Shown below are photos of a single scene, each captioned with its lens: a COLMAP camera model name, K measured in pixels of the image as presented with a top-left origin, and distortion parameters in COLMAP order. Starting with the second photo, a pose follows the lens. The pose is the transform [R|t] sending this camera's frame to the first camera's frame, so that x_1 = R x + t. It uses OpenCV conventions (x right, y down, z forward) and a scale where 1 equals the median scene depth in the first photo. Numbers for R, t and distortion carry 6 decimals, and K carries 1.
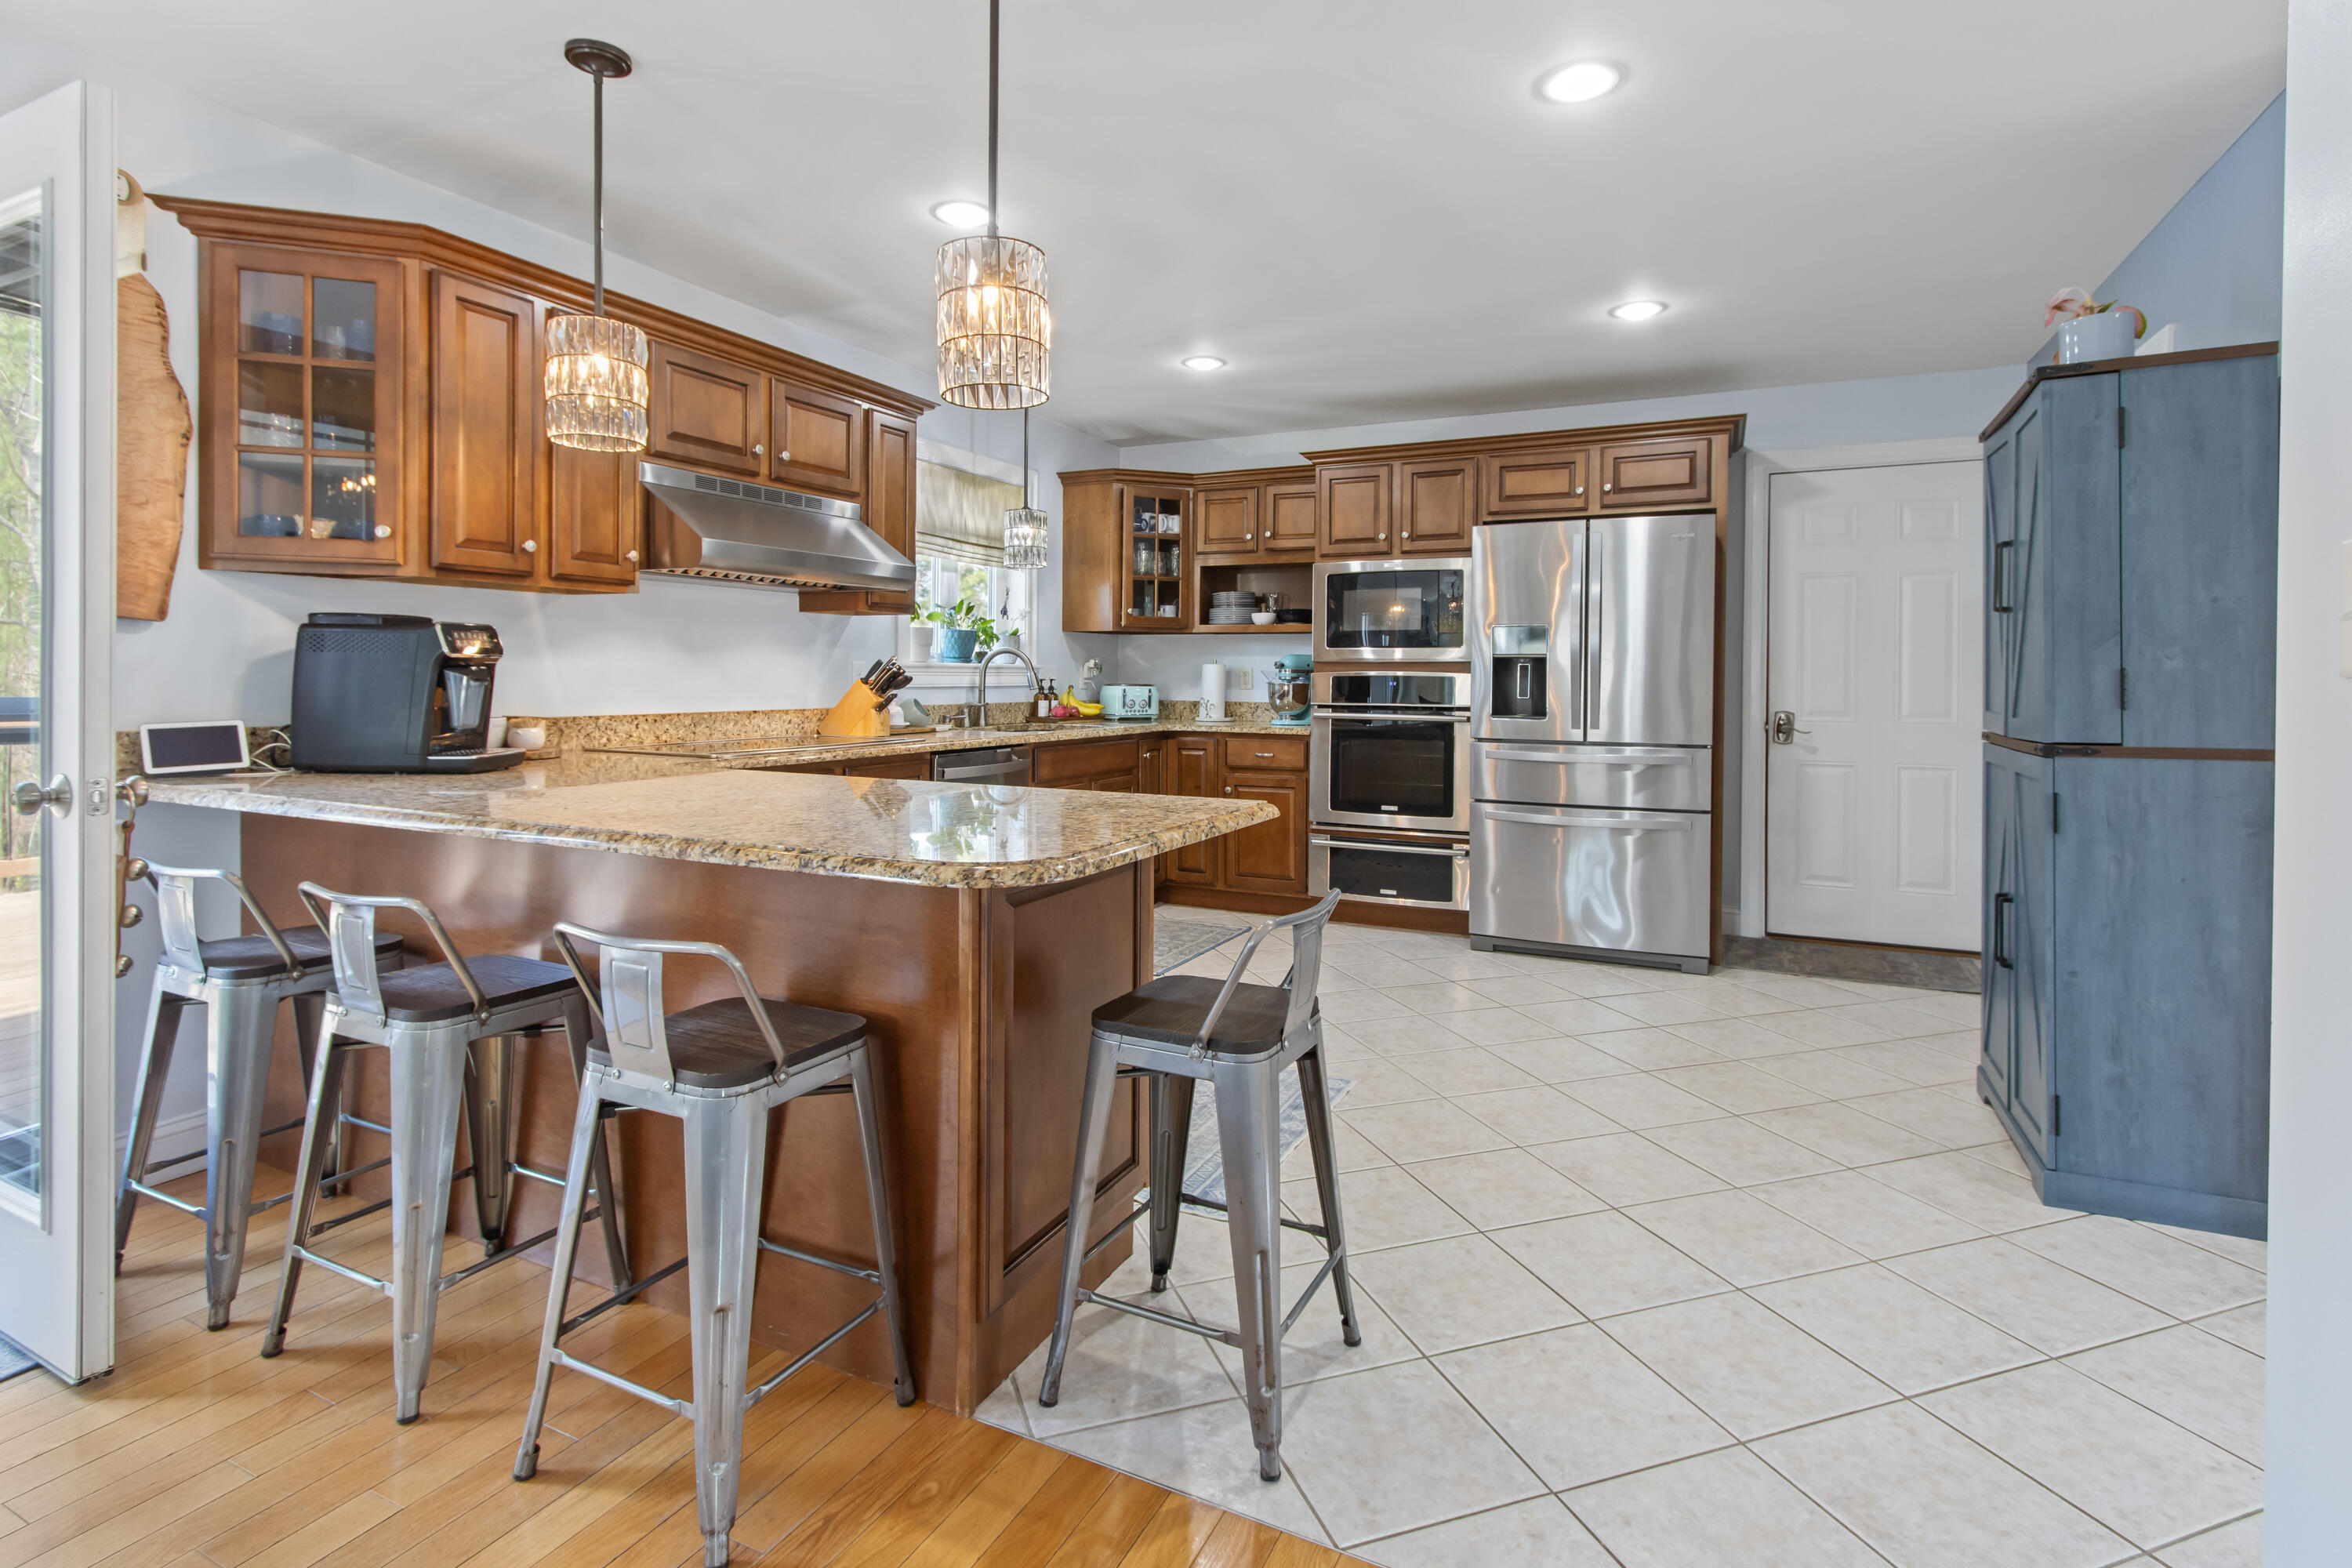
lens RADIAL K [[1123.3, 0, 1175.1], [0, 1123.3, 688.0], [0, 0, 1]] dist [0.001197, 0.000286]
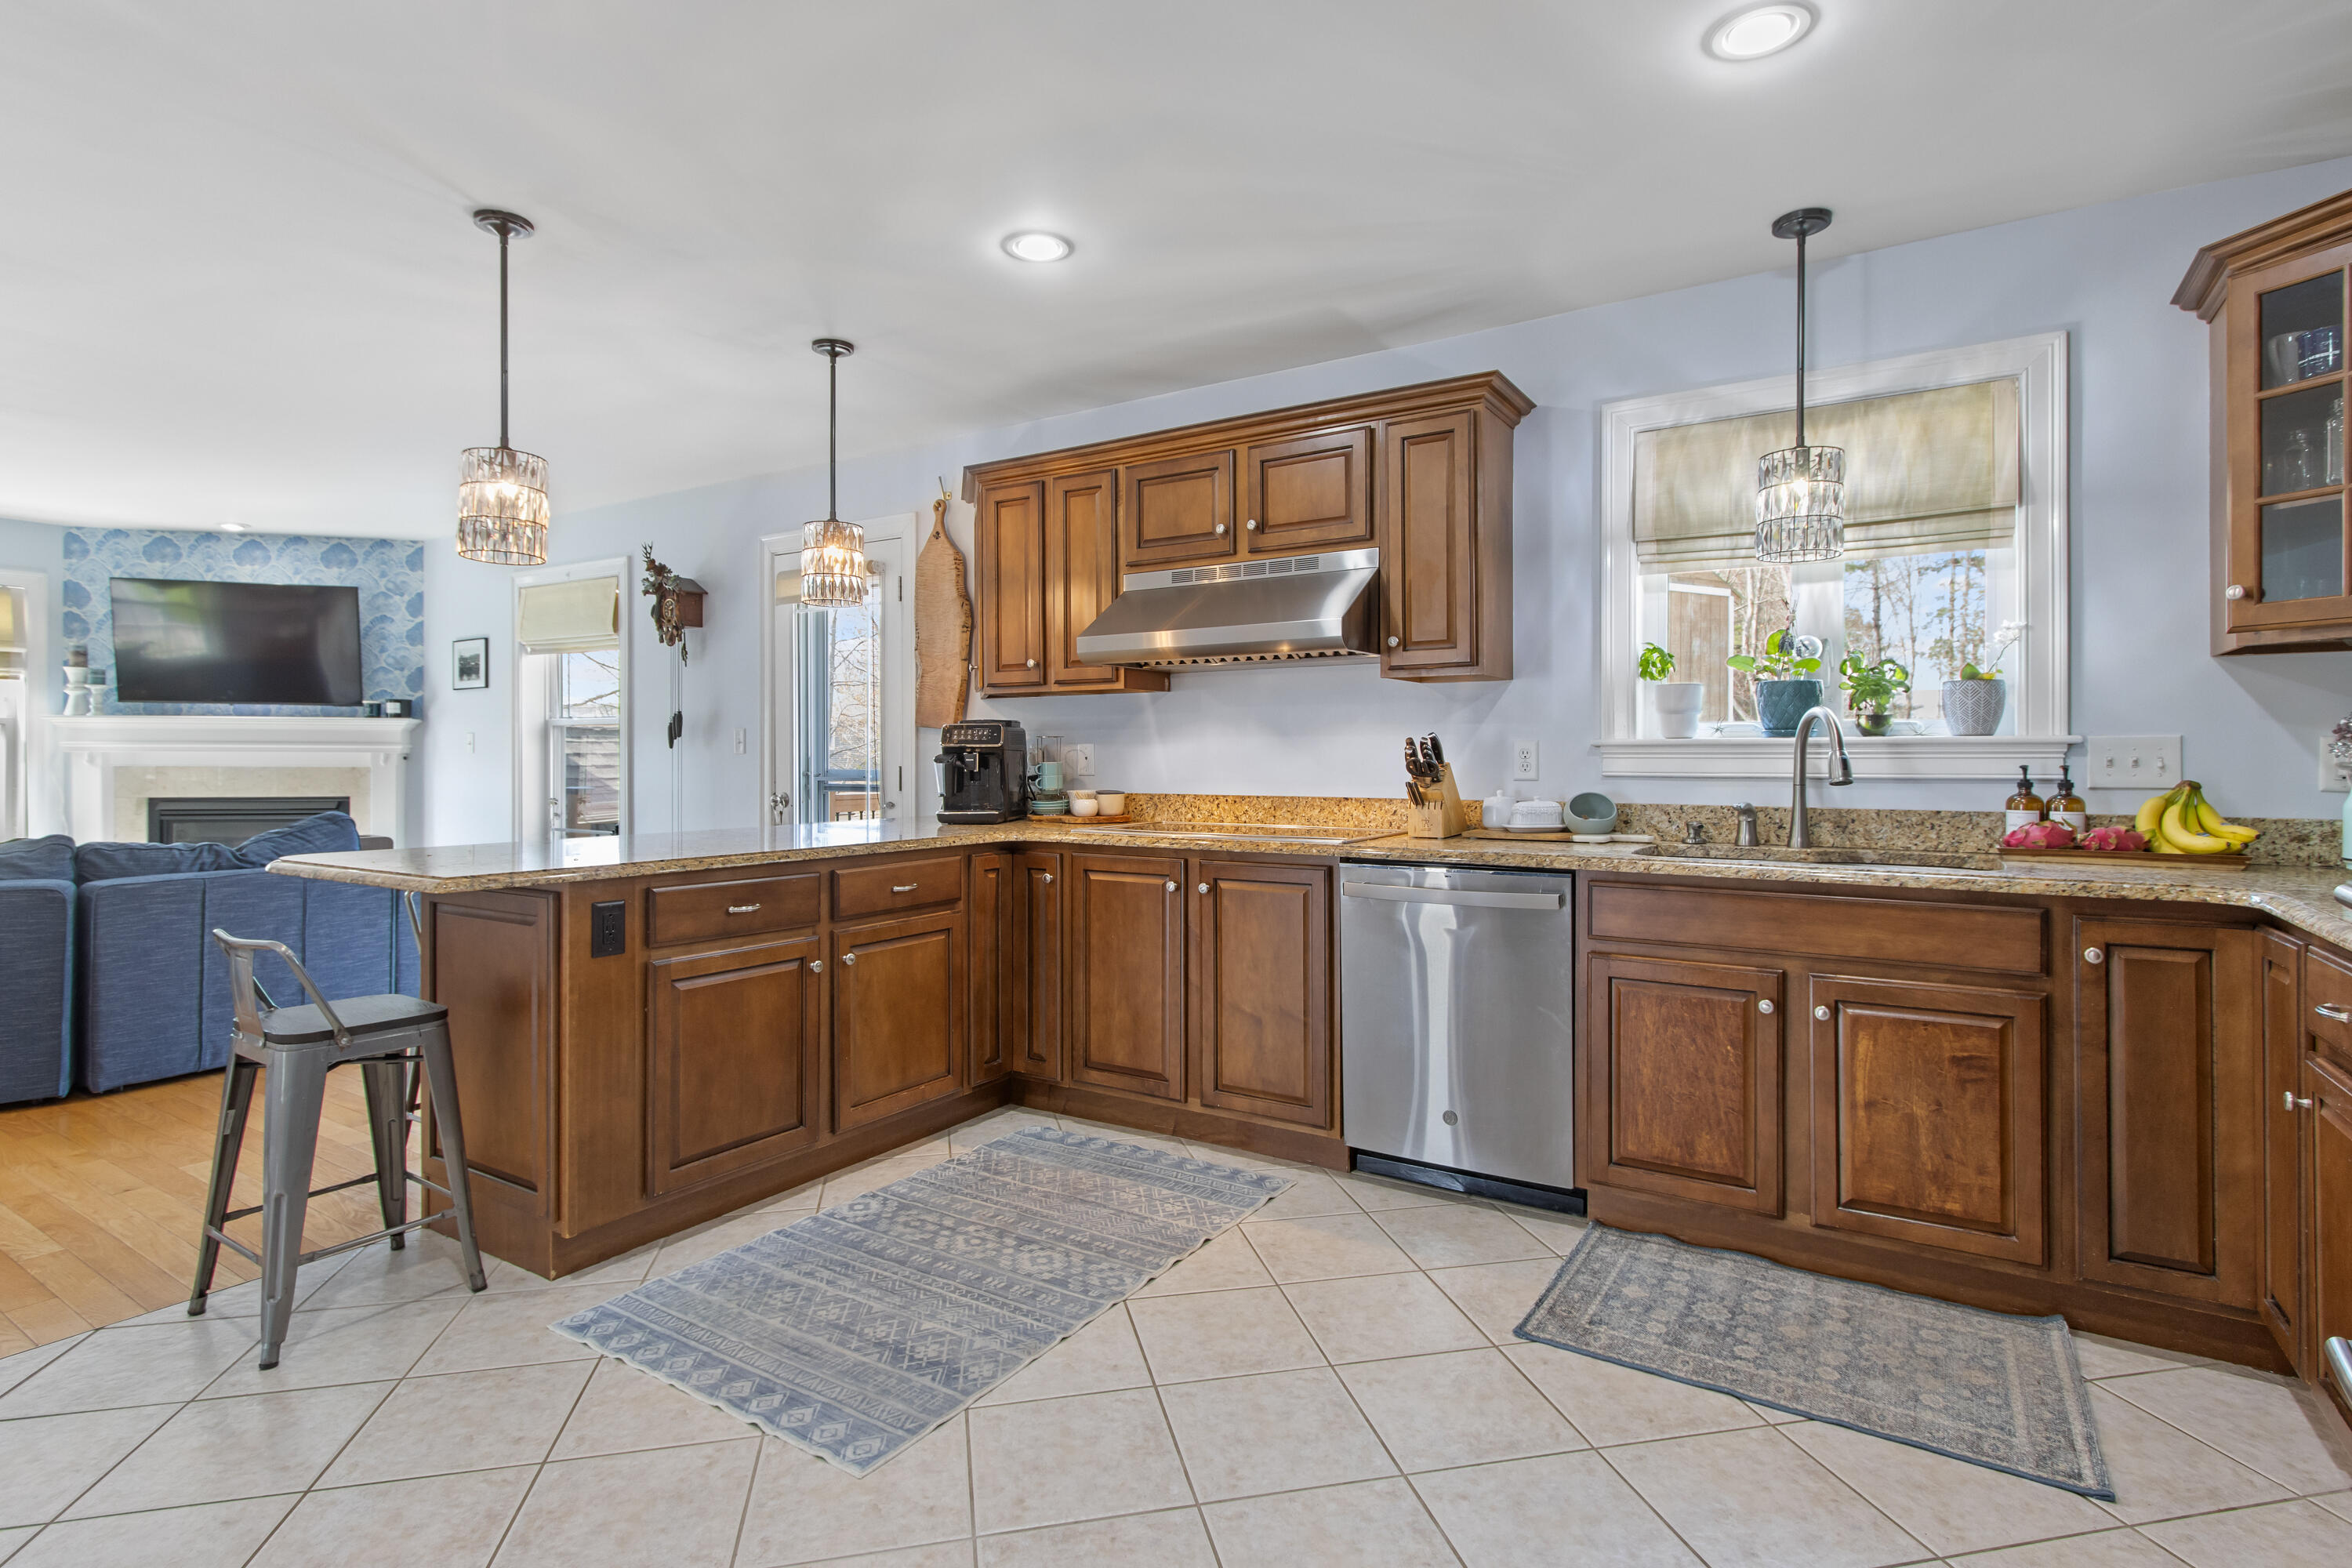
lens RADIAL K [[1150.6, 0, 1180.6], [0, 1150.6, 763.4], [0, 0, 1]] dist [0.001460, -0.000674]
pose [[-0.109393, -0.000620, -0.993998, 0.446594], [-0.012224, 0.999925, 0.000721, -0.005129], [0.993923, 0.012230, -0.109393, 0.758383]]
